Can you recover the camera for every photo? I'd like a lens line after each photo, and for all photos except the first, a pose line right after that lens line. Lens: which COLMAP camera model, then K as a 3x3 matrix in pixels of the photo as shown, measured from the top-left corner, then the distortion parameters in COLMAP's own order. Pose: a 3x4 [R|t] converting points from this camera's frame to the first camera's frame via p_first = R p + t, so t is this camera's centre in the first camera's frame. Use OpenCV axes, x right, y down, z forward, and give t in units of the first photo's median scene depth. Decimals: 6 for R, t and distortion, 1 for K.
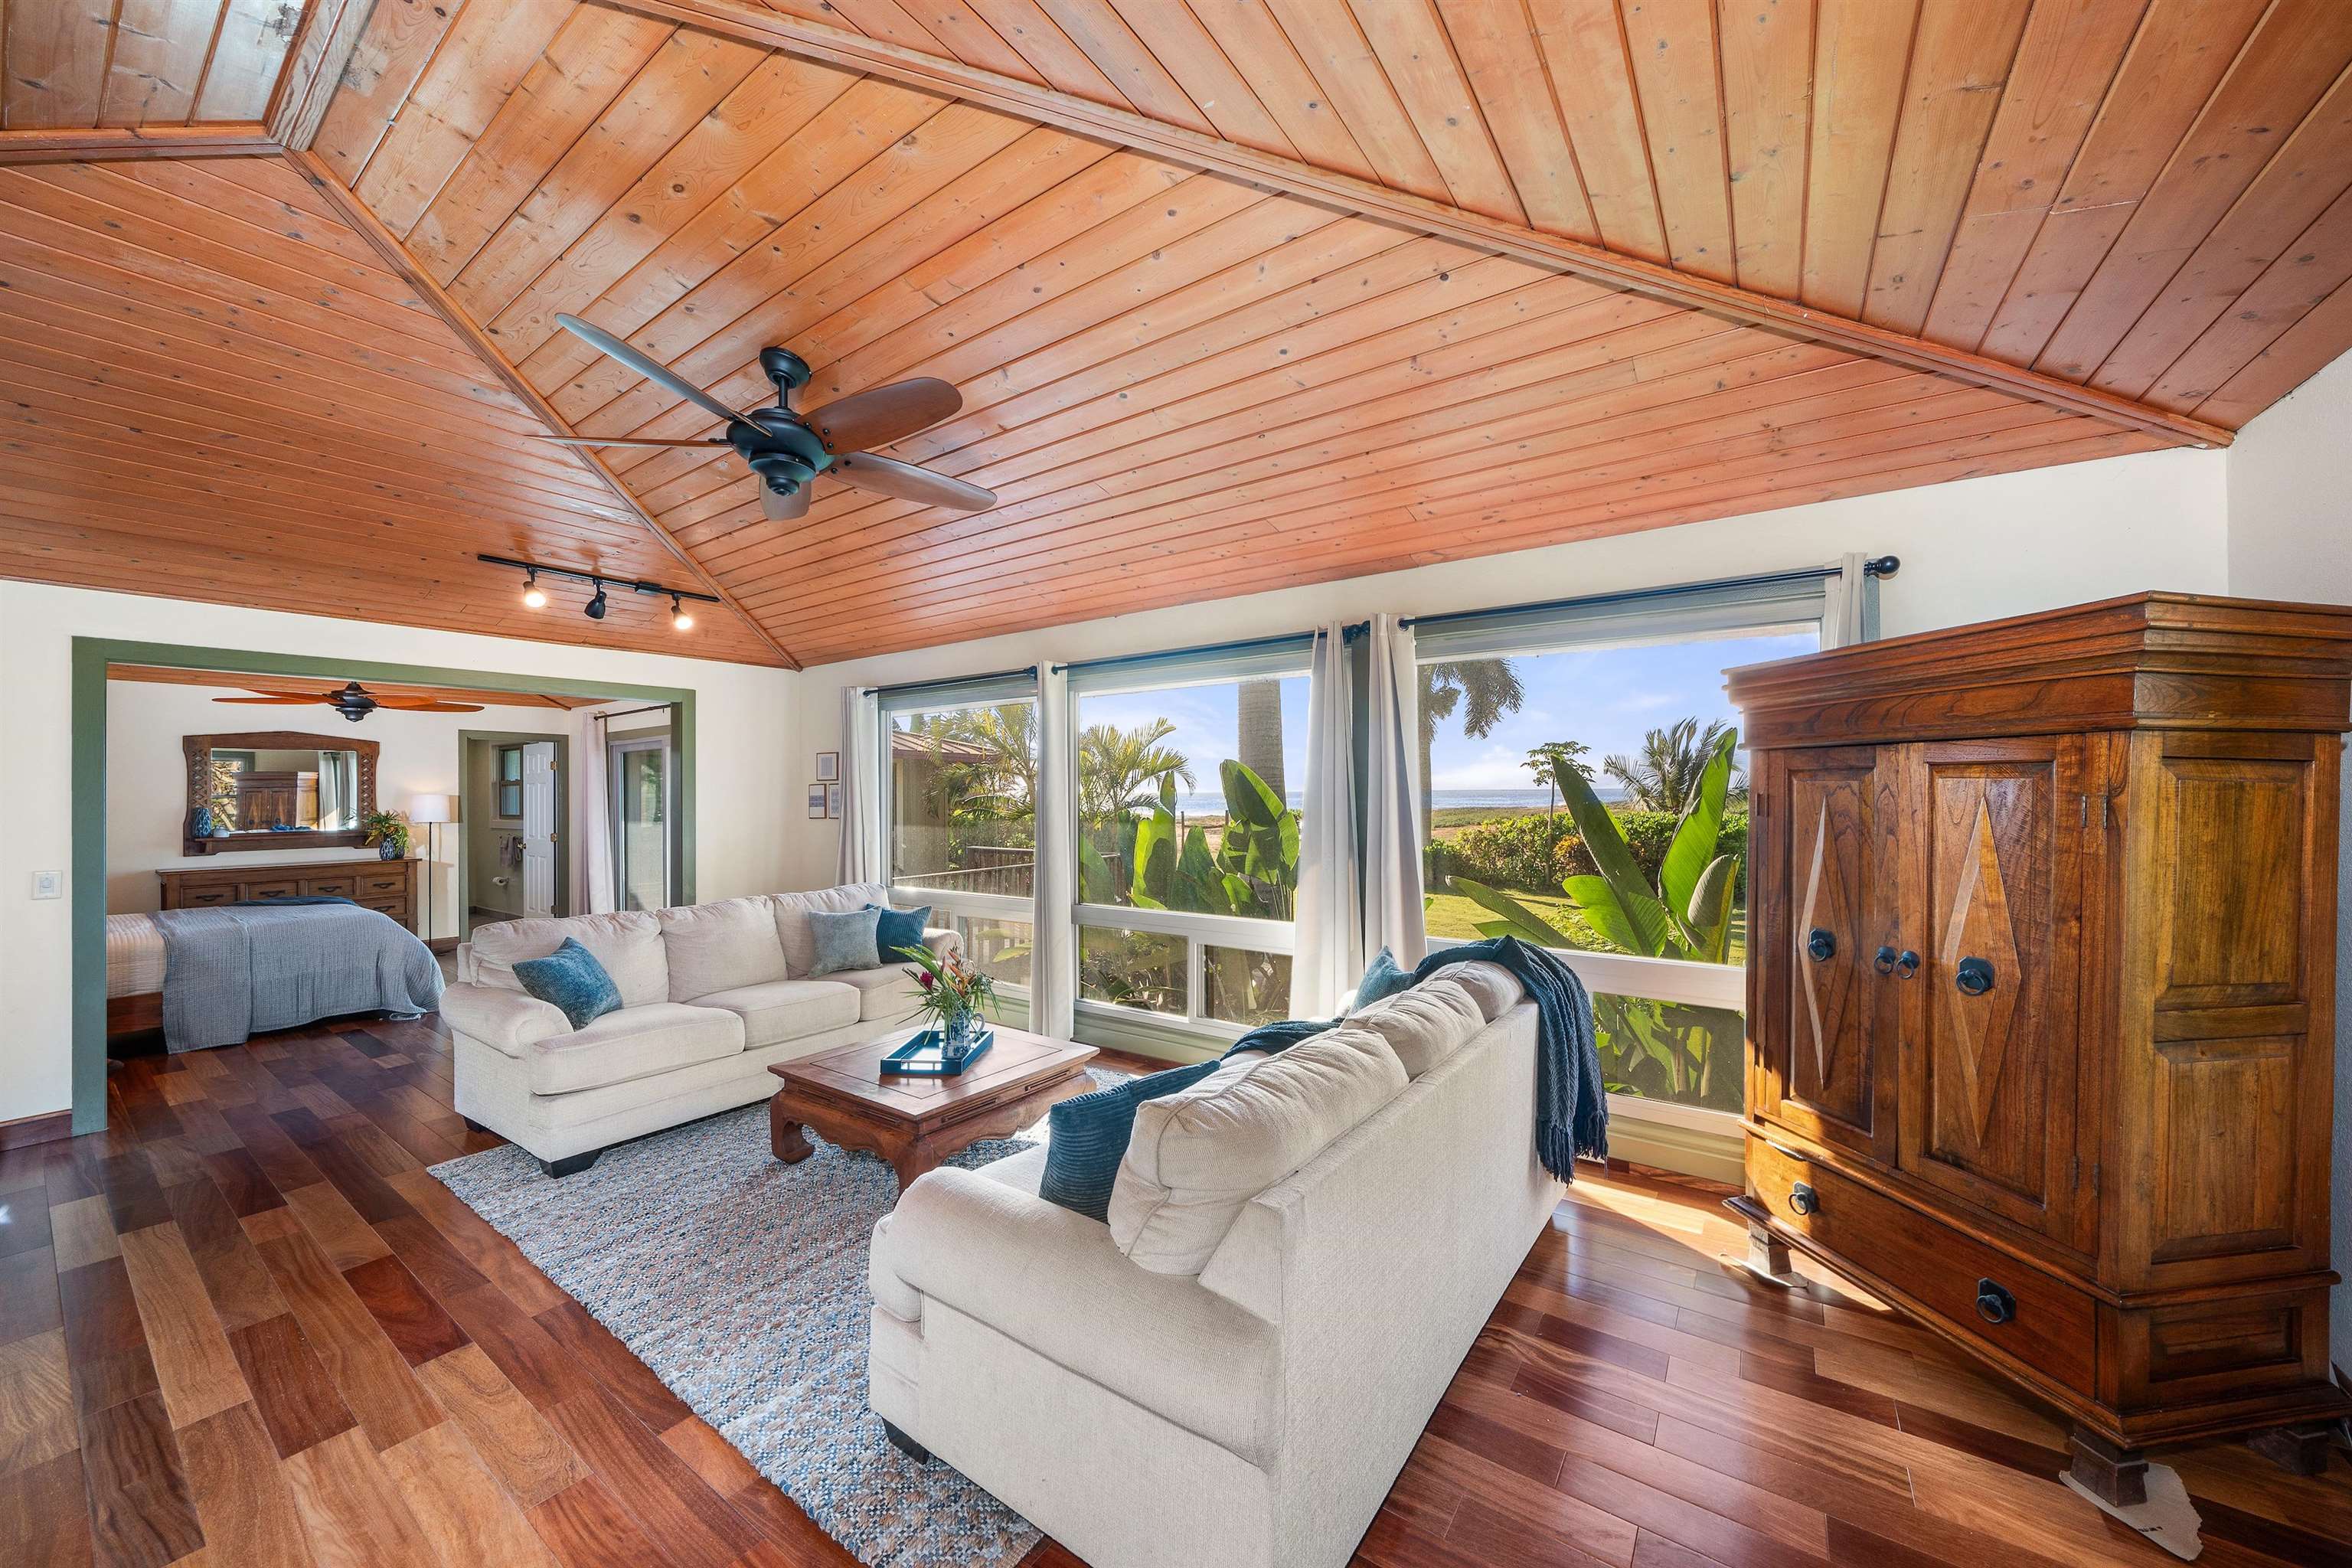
lens RADIAL K [[842.7, 0, 1174.4], [0, 842.7, 787.2], [0, 0, 1]] dist [-0.006583, -0.000047]
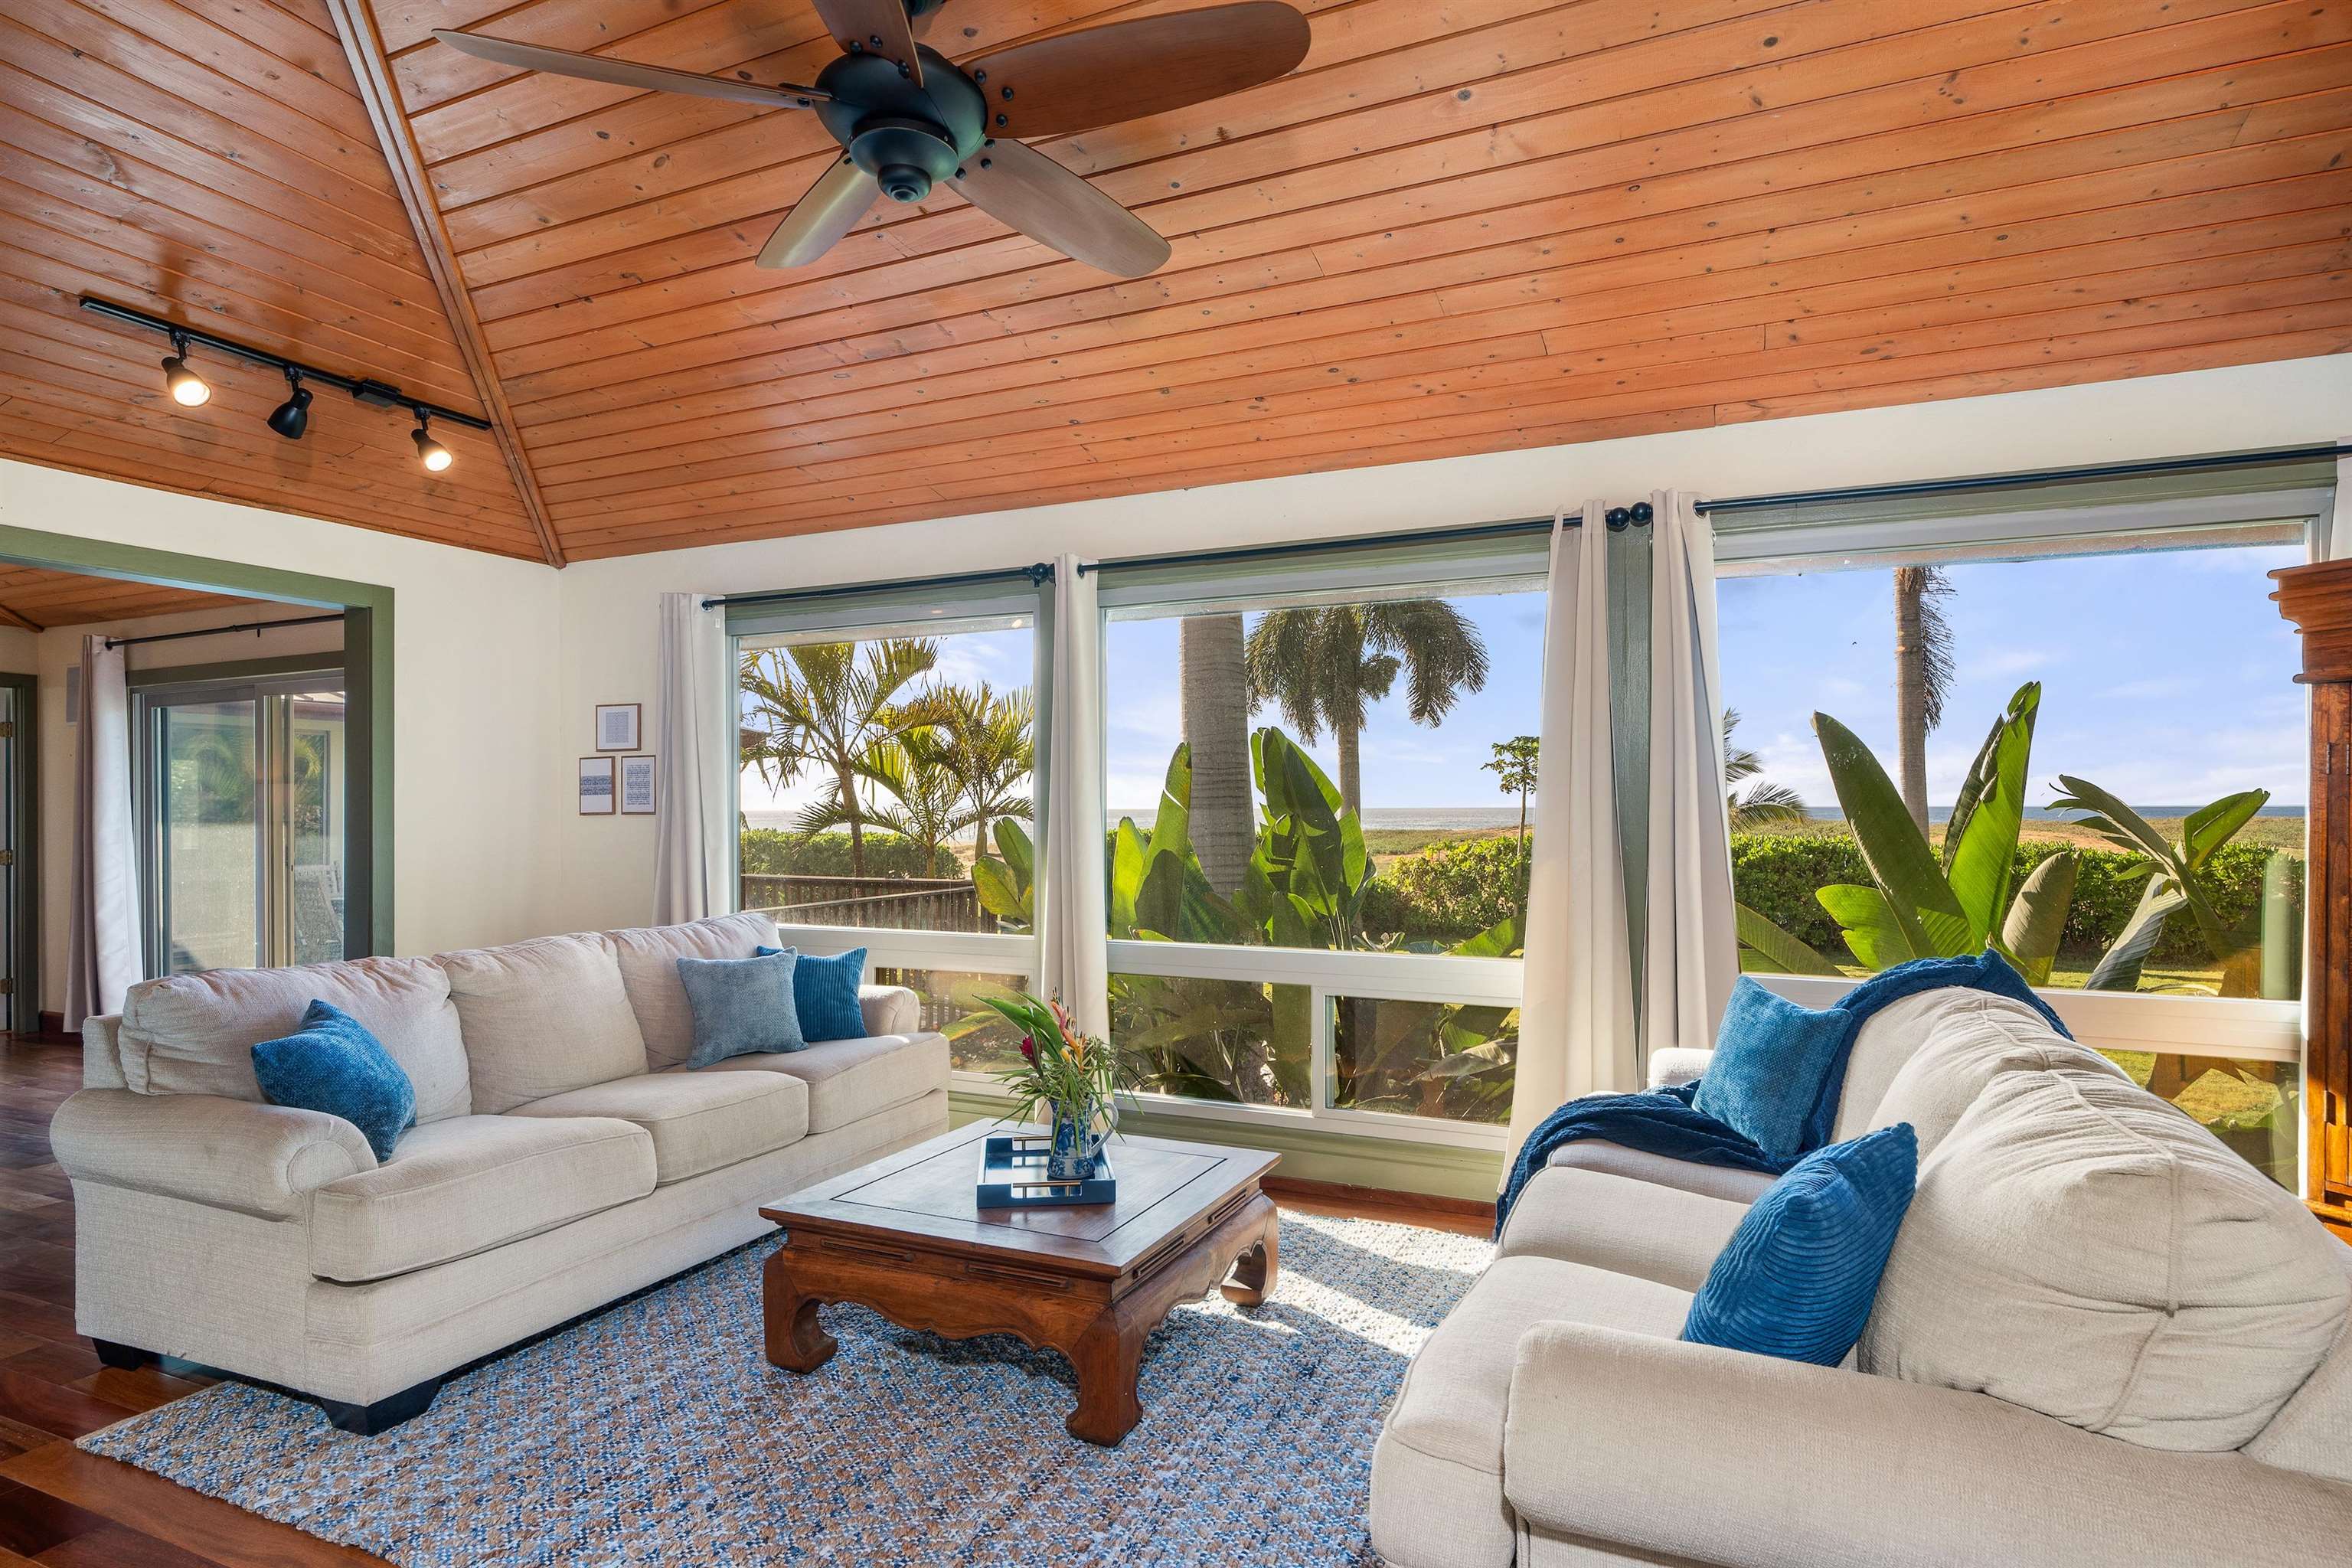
lens RADIAL K [[1236.5, 0, 1180.4], [0, 1236.5, 805.6], [0, 0, 1]] dist [-0.000469, 0.000908]
pose [[0.982208, 0.006718, 0.187674, -0.268539], [-0.007427, 0.999968, 0.003076, 0.037625], [-0.187648, -0.004415, 0.982226, 0.083561]]
